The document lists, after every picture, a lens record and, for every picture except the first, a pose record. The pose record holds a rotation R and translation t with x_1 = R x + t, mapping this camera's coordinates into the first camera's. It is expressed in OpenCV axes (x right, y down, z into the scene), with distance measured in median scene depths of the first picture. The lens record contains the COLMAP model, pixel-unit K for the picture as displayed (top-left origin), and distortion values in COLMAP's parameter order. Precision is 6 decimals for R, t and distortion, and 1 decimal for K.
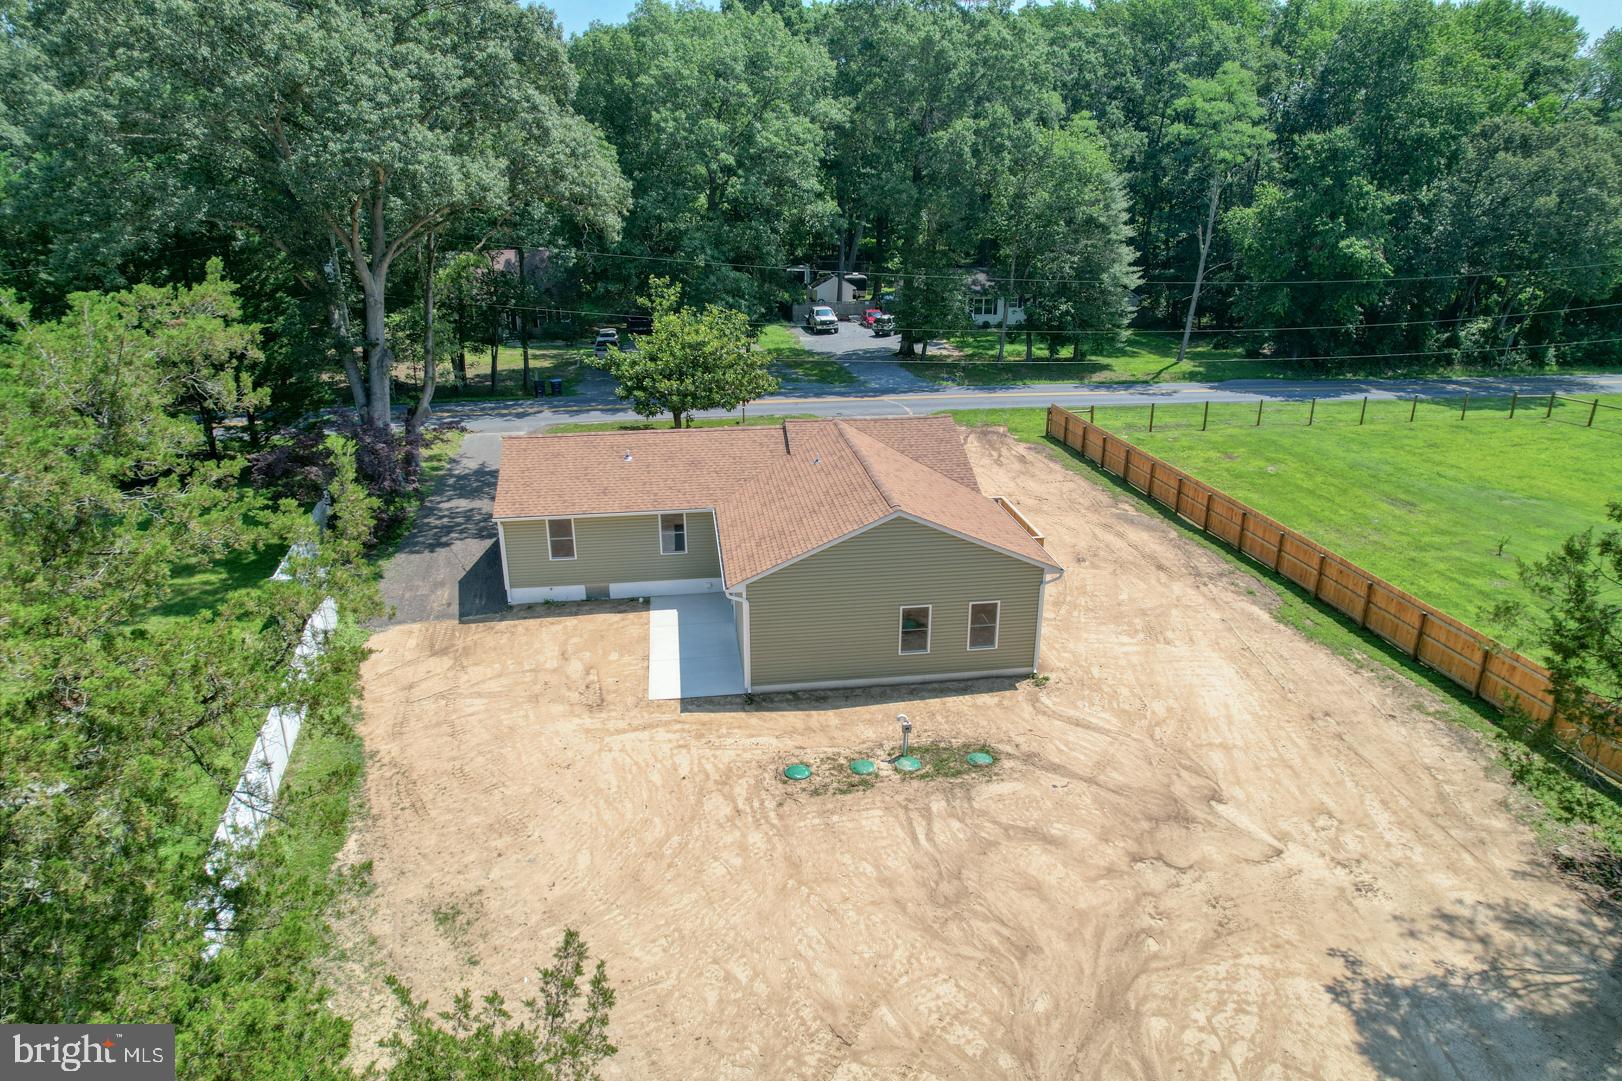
lens RADIAL K [[1034.6, 0, 814.0], [0, 1034.6, 532.0], [0, 0, 1]] dist [-0.028762, 0.010787]
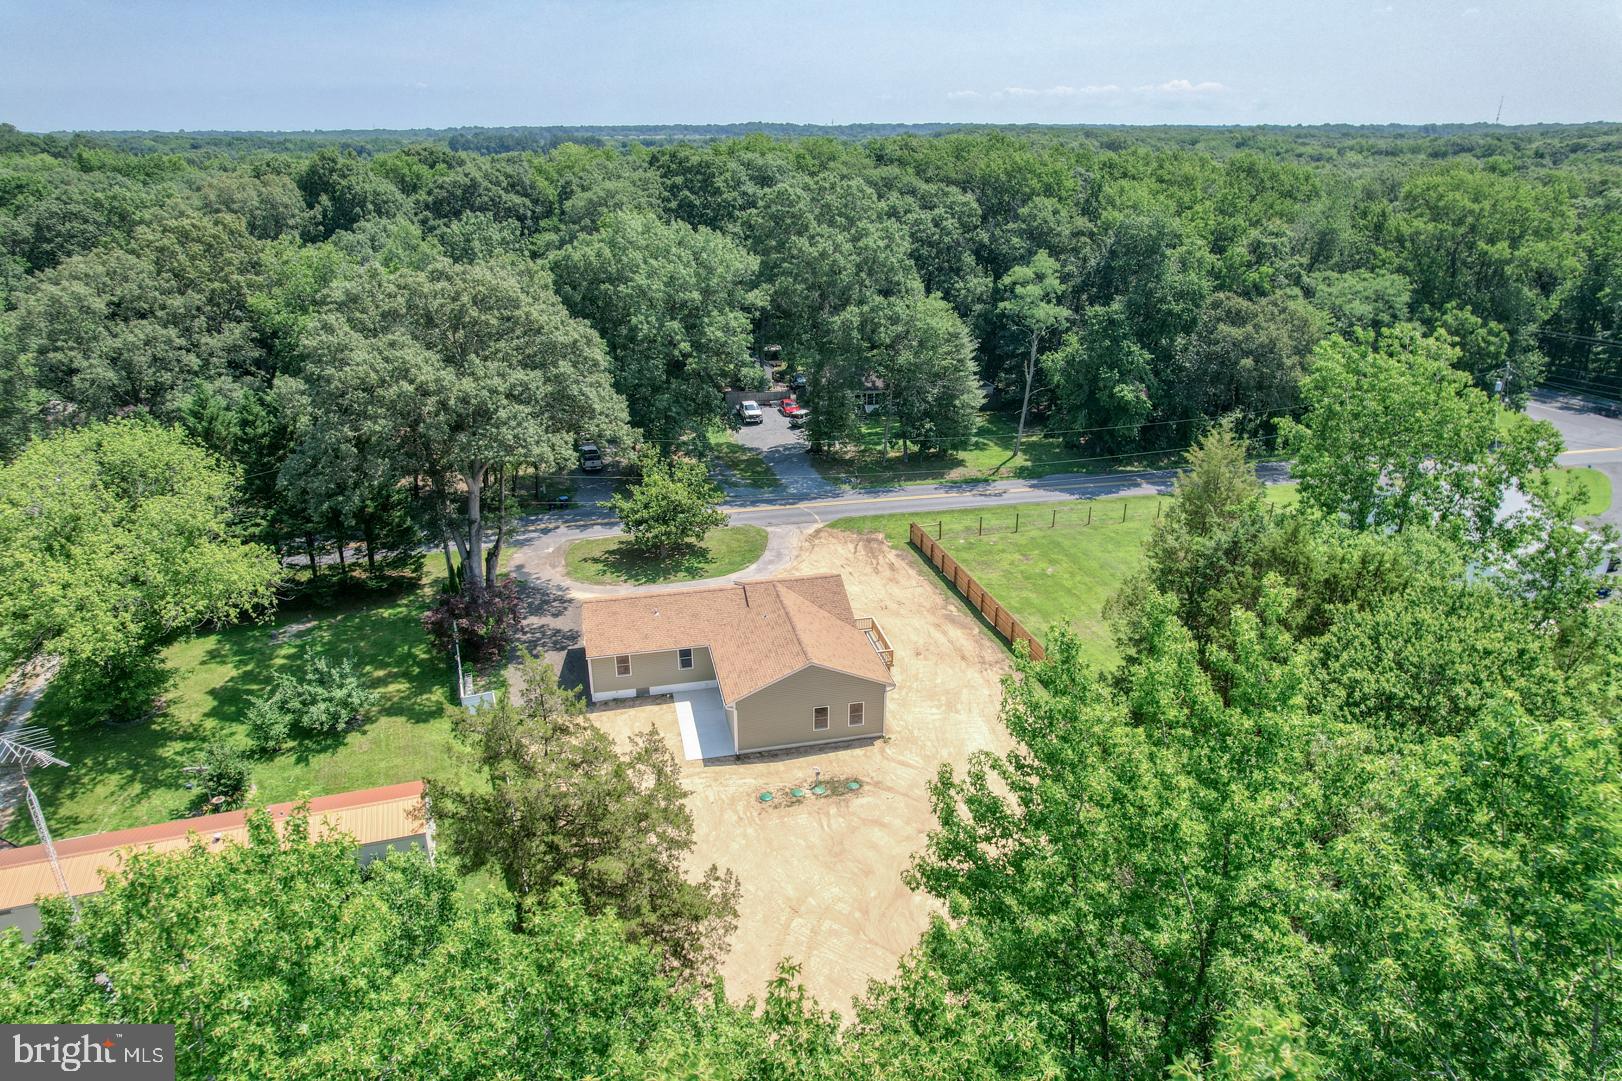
lens RADIAL K [[1034.6, 0, 809.6], [0, 1034.6, 548.9], [0, 0, 1]] dist [-0.028762, 0.010787]
pose [[0.996752, -0.032242, 0.073802, -0.030196], [0.028098, 0.998006, 0.056512, -0.173853], [-0.075477, -0.054255, 0.995670, -0.479954]]
